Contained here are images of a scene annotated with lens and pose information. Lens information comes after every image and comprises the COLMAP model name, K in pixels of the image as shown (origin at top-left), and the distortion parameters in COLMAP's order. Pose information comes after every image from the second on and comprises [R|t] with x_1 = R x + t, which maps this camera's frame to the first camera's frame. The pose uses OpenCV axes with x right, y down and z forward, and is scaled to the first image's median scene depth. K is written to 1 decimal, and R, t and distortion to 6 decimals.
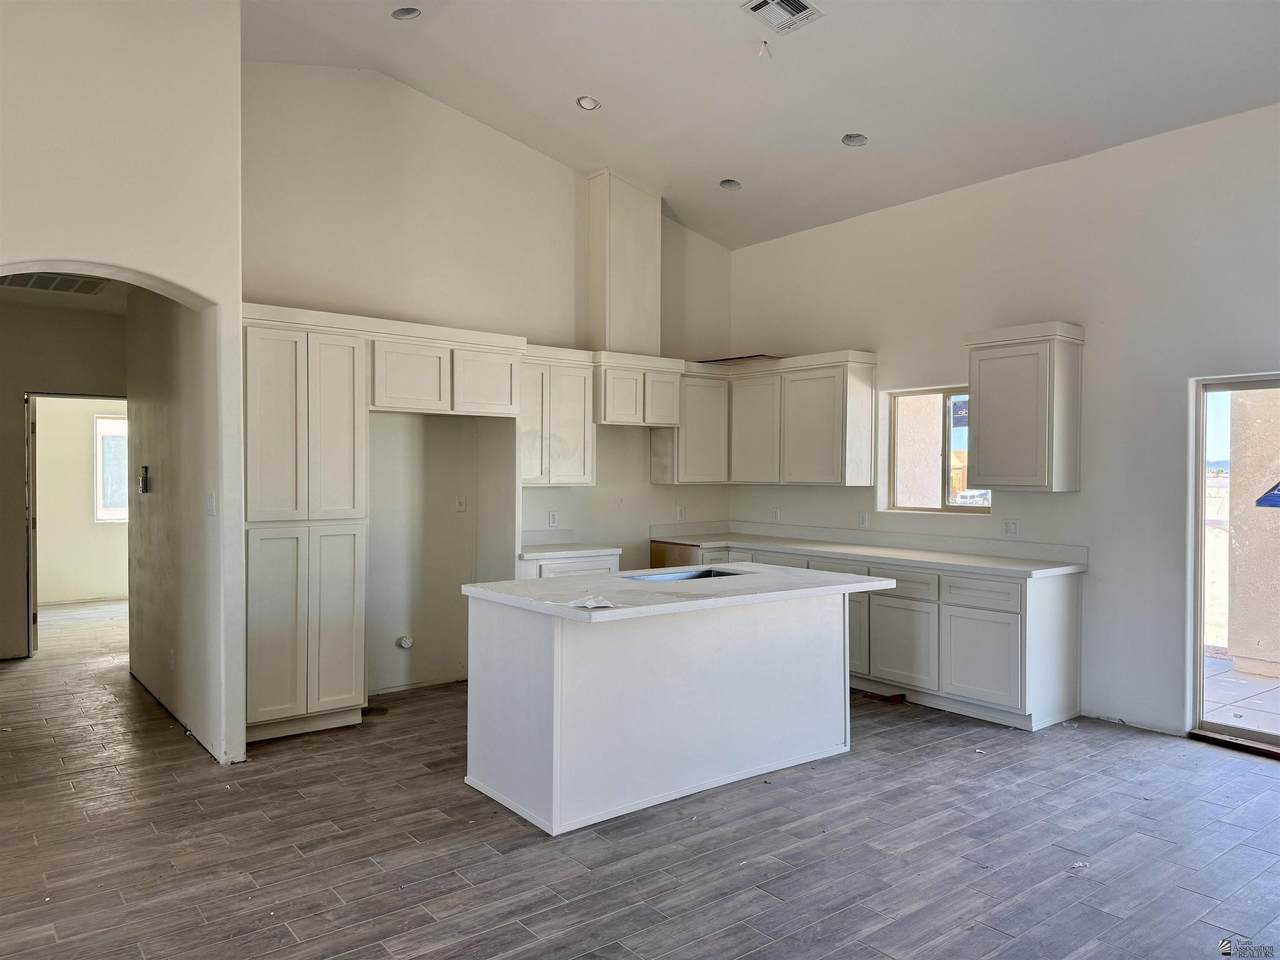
lens RADIAL K [[892.1, 0, 640.0], [0, 892.1, 480.0], [0, 0, 1]] dist [0.042201, -0.045709]
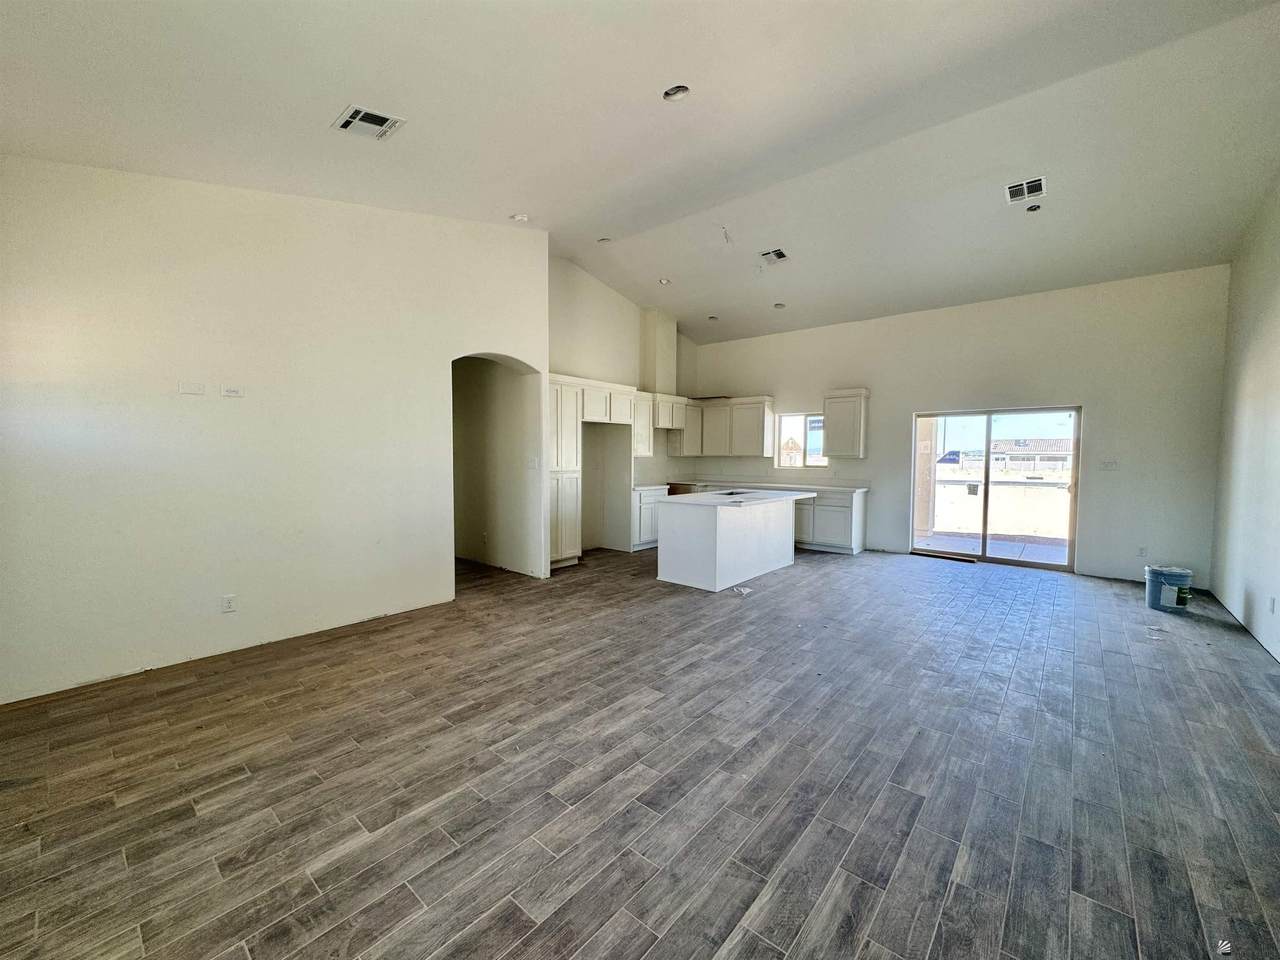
lens RADIAL K [[511.3, 0, 640.0], [0, 511.3, 480.0], [0, 0, 1]] dist [0.000575, 0.000014]
pose [[0.979810, -0.009720, 0.199695, -0.406266], [0.001123, 0.999069, 0.043120, 0.012013], [-0.199928, -0.042025, 0.978909, -0.244503]]
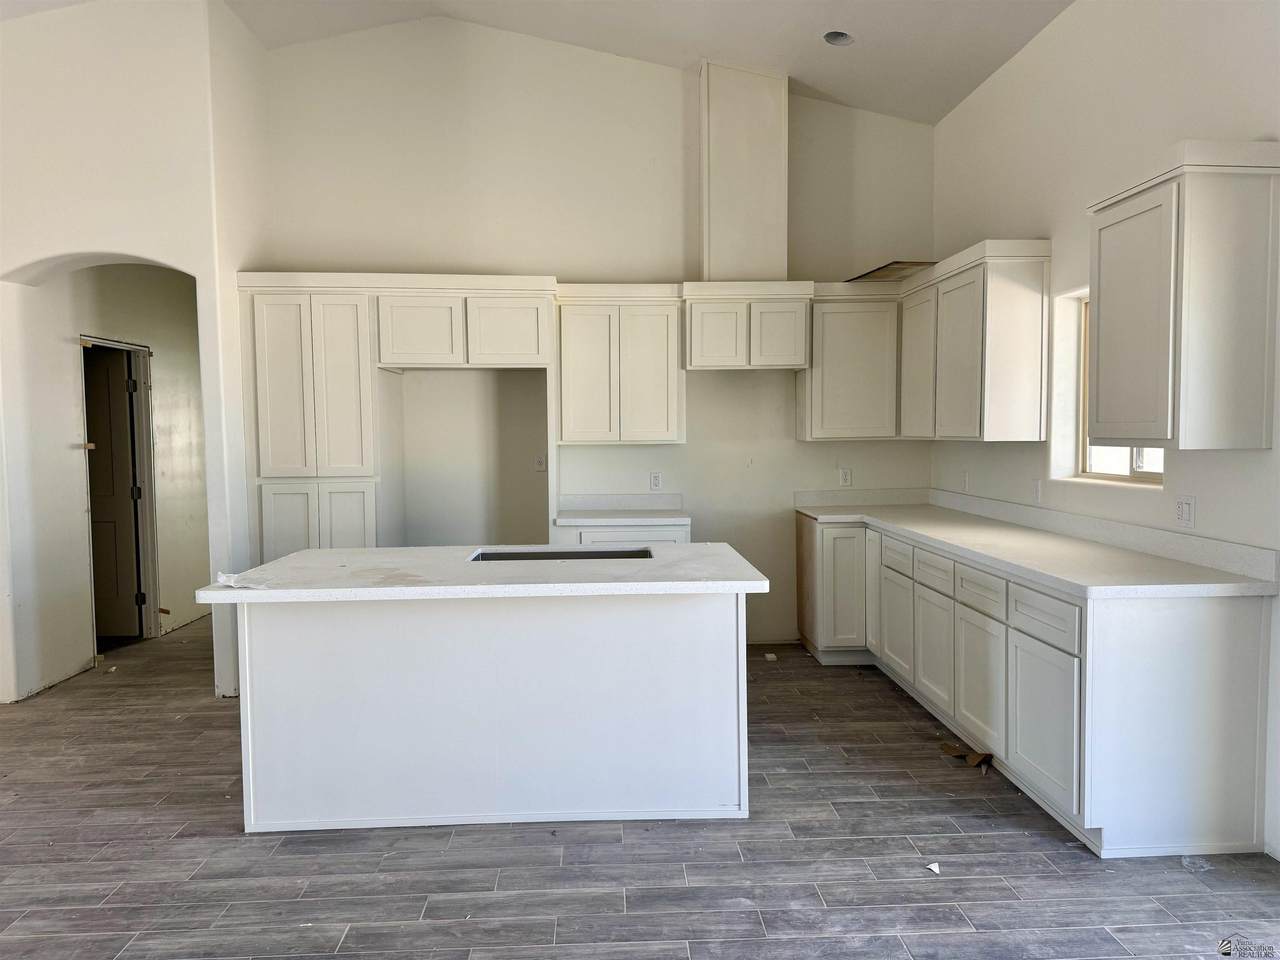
lens RADIAL K [[892.1, 0, 640.0], [0, 892.1, 480.0], [0, 0, 1]] dist [0.042201, -0.045709]
pose [[0.817100, 0.016947, -0.576246, 0.504008], [0.007942, 0.999142, 0.040645, 0.008395], [0.576441, -0.037787, 0.816265, 0.347529]]
